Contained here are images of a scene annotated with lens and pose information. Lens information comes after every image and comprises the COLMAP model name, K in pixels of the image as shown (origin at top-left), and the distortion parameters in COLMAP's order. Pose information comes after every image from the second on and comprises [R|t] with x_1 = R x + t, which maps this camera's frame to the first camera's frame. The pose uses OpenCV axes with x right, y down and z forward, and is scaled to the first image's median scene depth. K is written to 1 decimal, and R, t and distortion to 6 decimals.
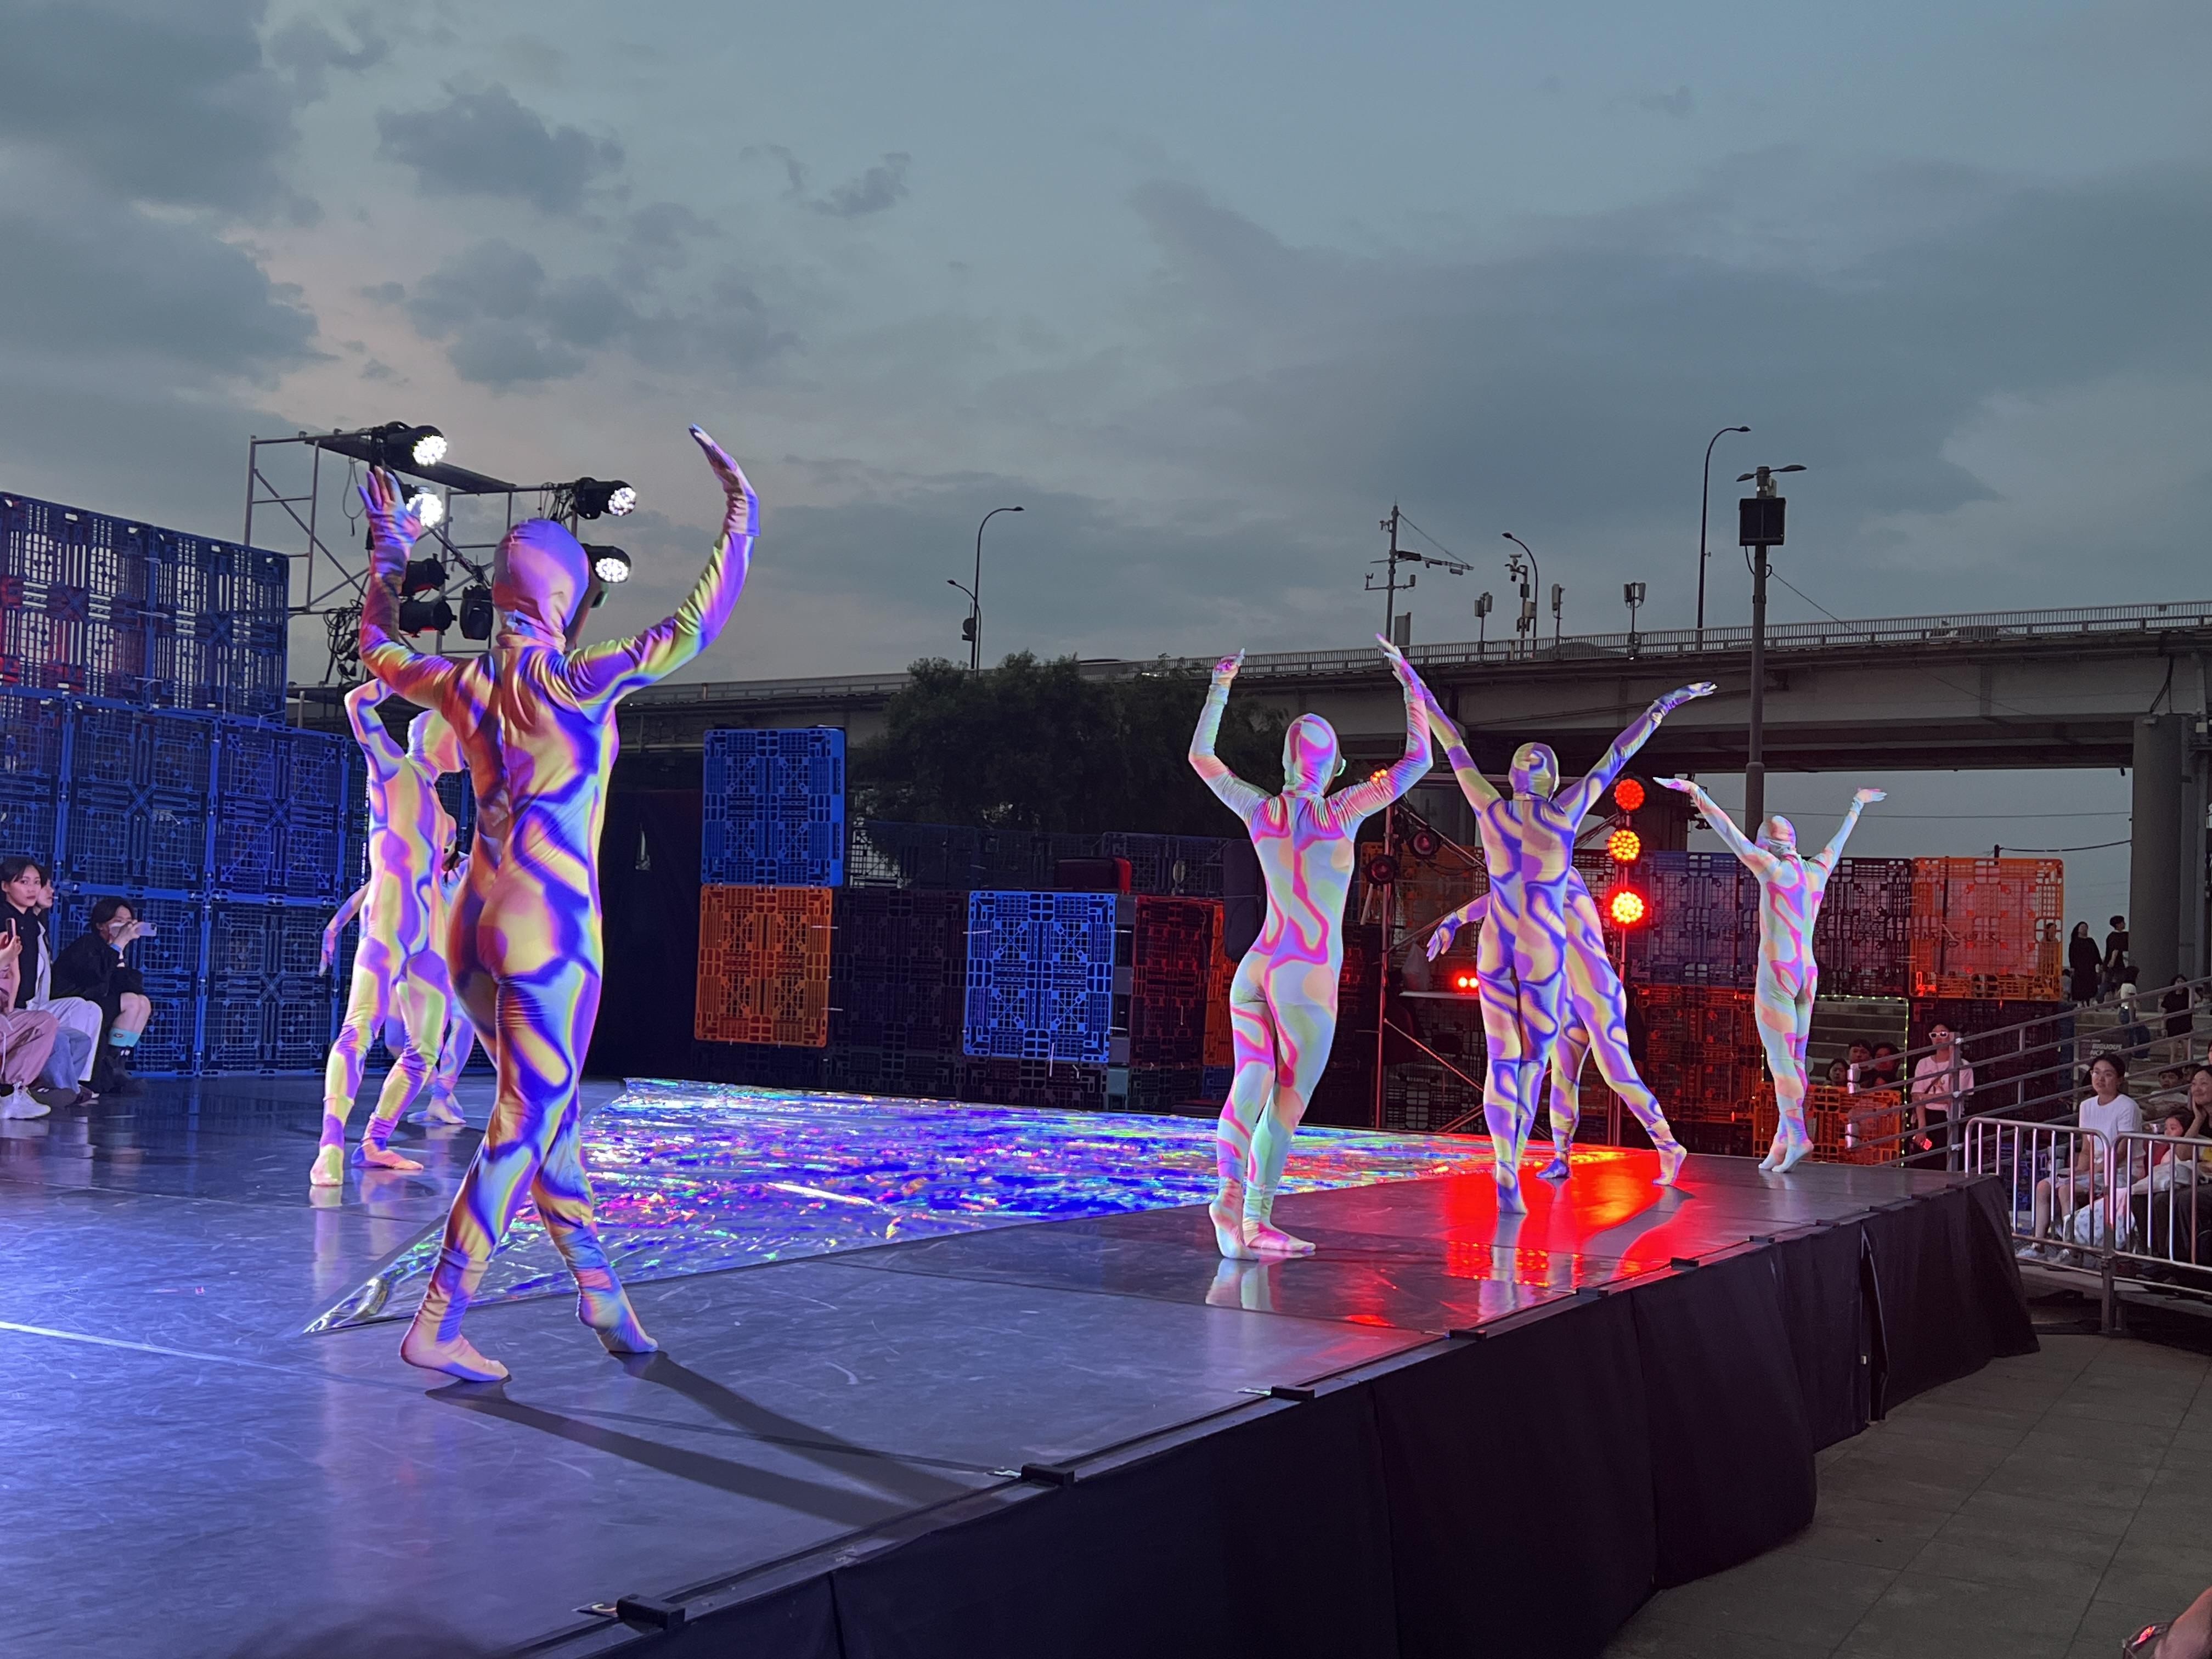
lens RADIAL K [[2392.0, 0, 1105.2], [0, 2392.0, 842.8], [0, 0, 1]] dist [0.166831, -0.431458]
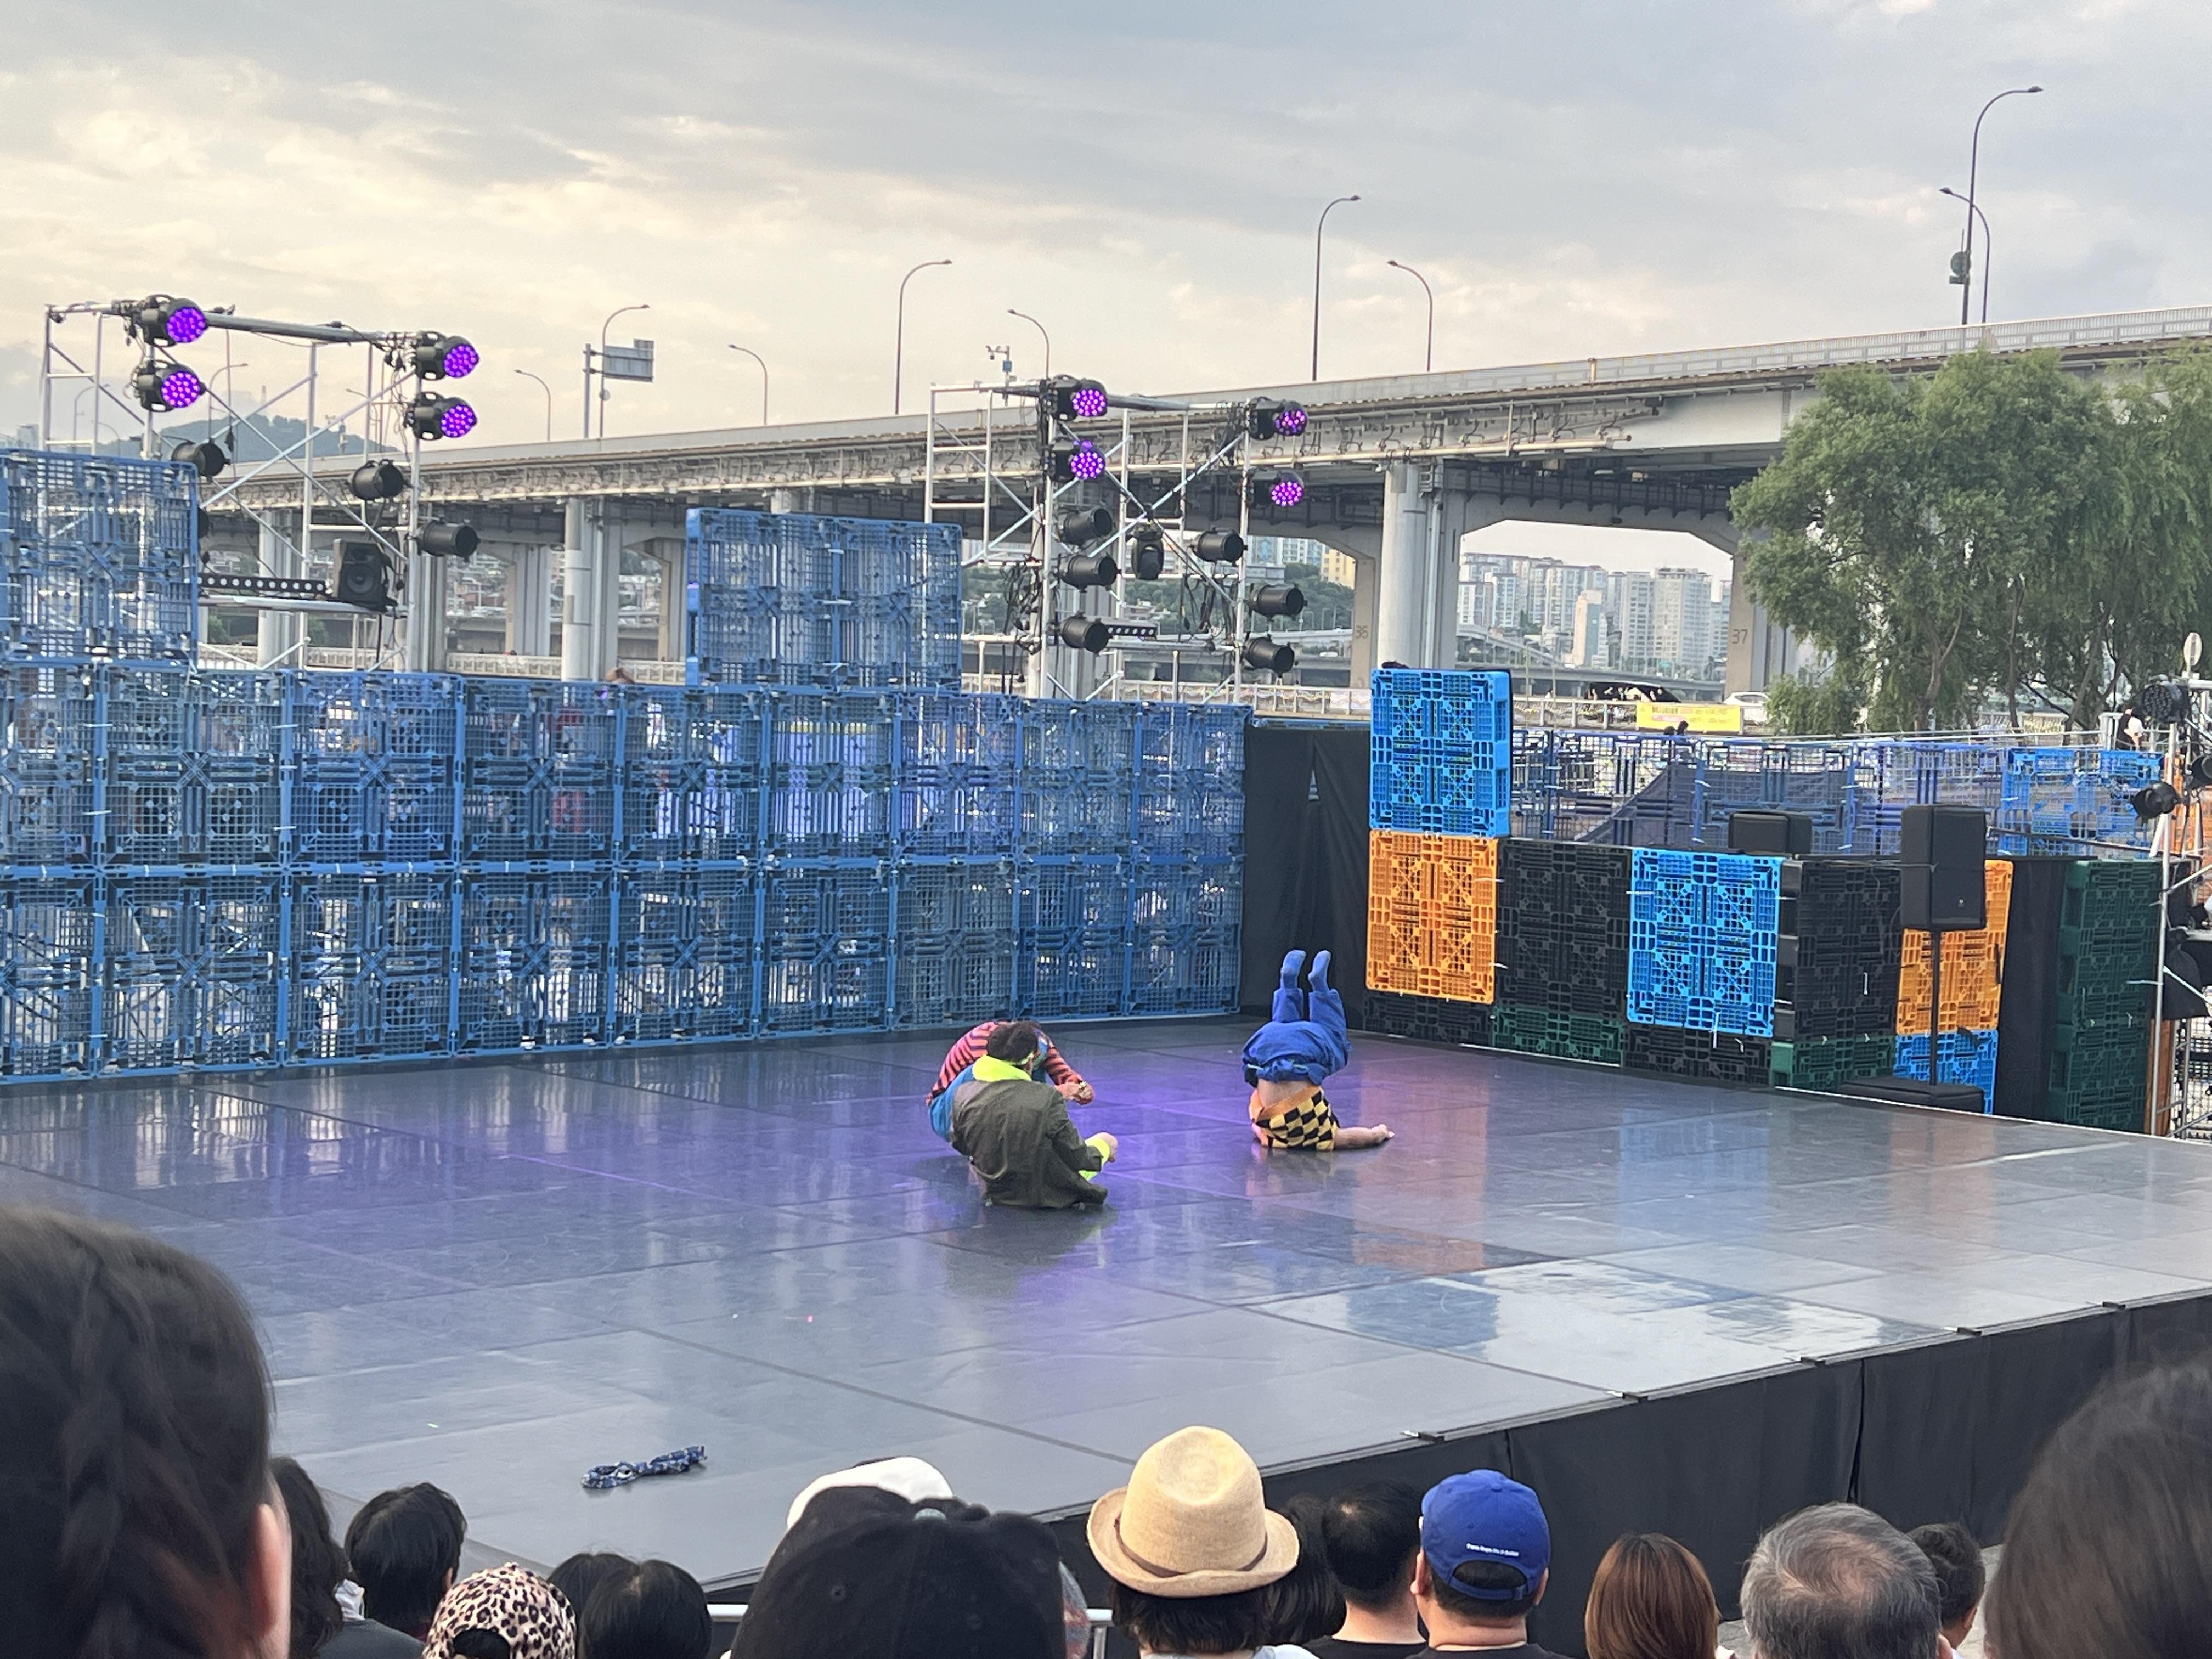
lens RADIAL K [[3388.7, 0, 1106.0], [0, 3388.7, 829.5], [0, 0, 1]] dist [0.275207, -1.031520]
pose [[0.947827, 0.004844, -0.318748, 0.175386], [0.024060, 0.995946, 0.086681, -0.109144], [0.317876, -0.089828, 0.943868, -0.339371]]
